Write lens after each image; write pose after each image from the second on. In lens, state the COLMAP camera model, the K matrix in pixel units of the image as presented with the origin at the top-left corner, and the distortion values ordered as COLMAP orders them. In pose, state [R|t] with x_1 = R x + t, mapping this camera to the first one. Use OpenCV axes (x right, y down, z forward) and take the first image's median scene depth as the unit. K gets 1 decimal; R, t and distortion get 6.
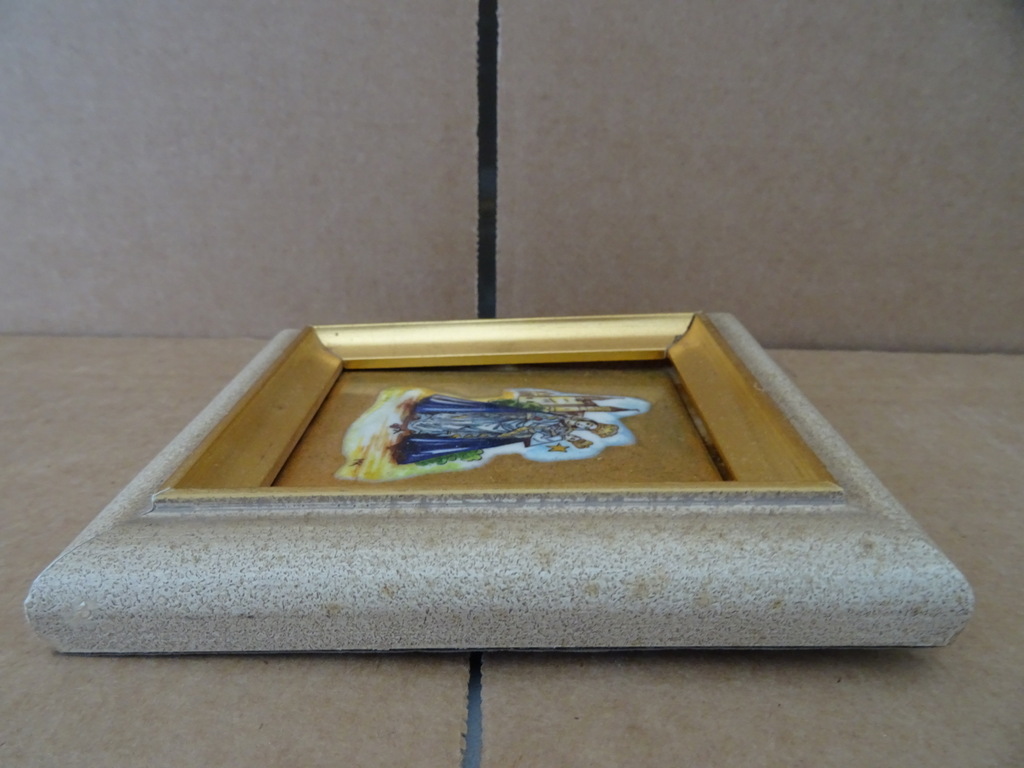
lens RADIAL K [[724.4, 0, 512.0], [0, 724.4, 384.0], [0, 0, 1]] dist [-0.002919, -0.004235]
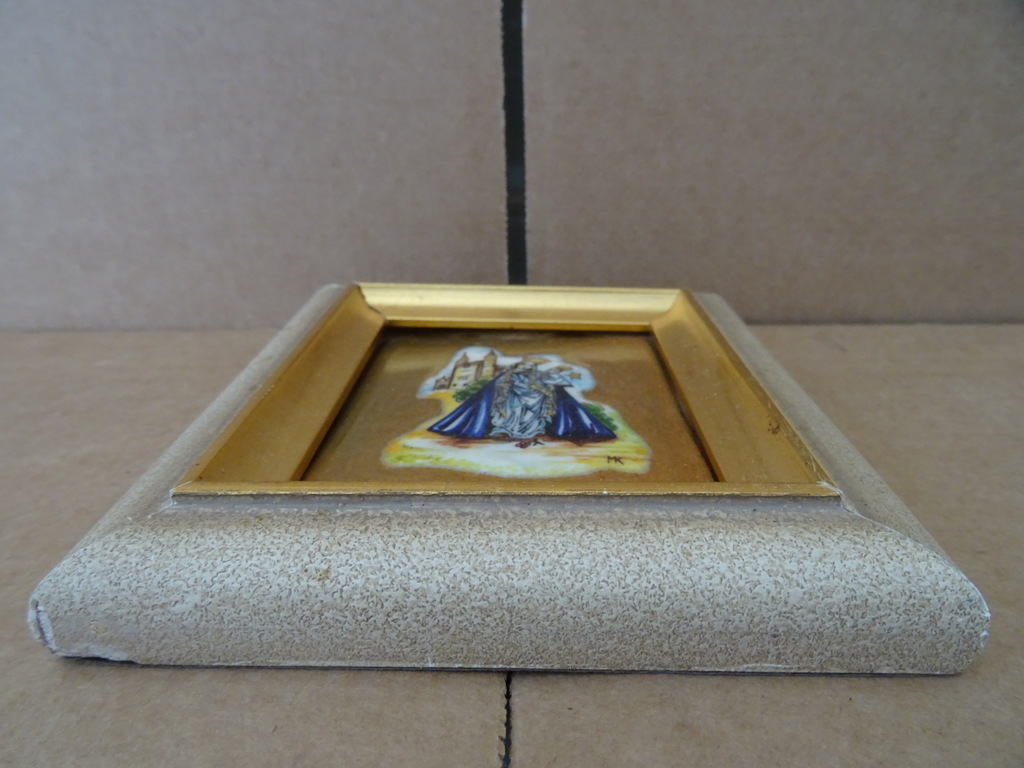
lens RADIAL K [[724.4, 0, 512.0], [0, 724.4, 384.0], [0, 0, 1]] dist [-0.002919, -0.004235]
pose [[0.022210, -0.361561, 0.932084, -0.917631], [0.379402, 0.865619, 0.326739, -0.281433], [-0.924966, 0.346377, 0.156402, 0.860630]]
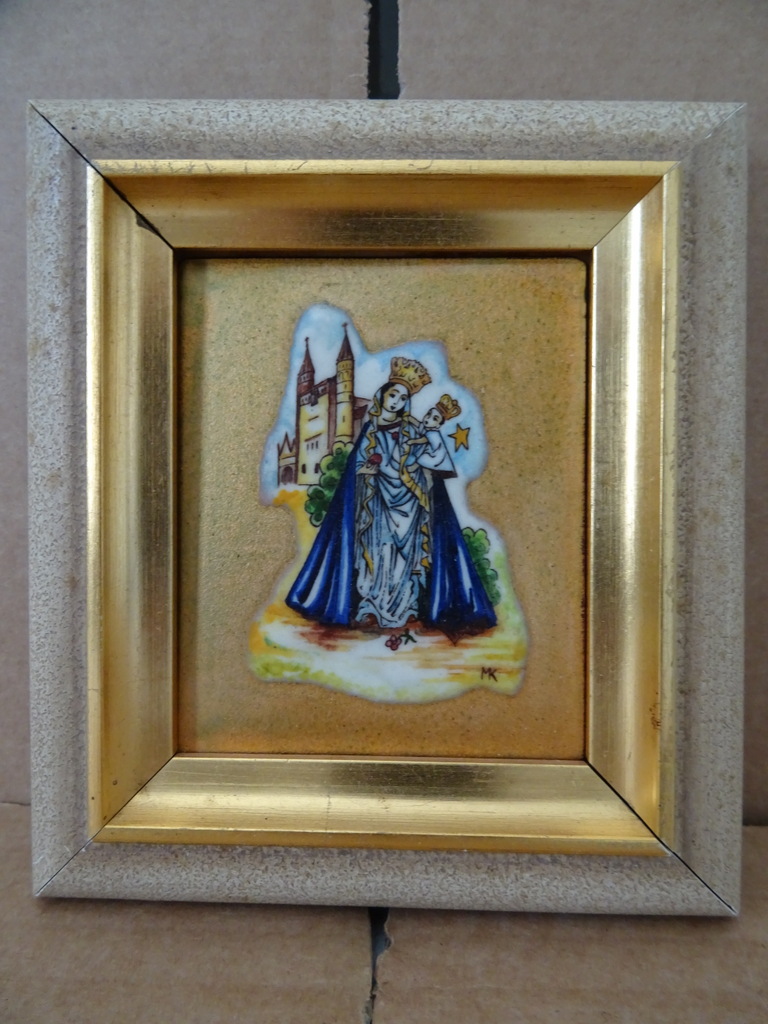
lens RADIAL K [[724.4, 0, 384.0], [0, 724.4, 512.0], [0, 0, 1]] dist [-0.002919, -0.004235]
pose [[-0.000488, -0.999950, 0.010035, -0.028113], [0.413348, 0.008936, 0.910529, -0.658123], [-0.910573, 0.004592, 0.413323, 0.690357]]
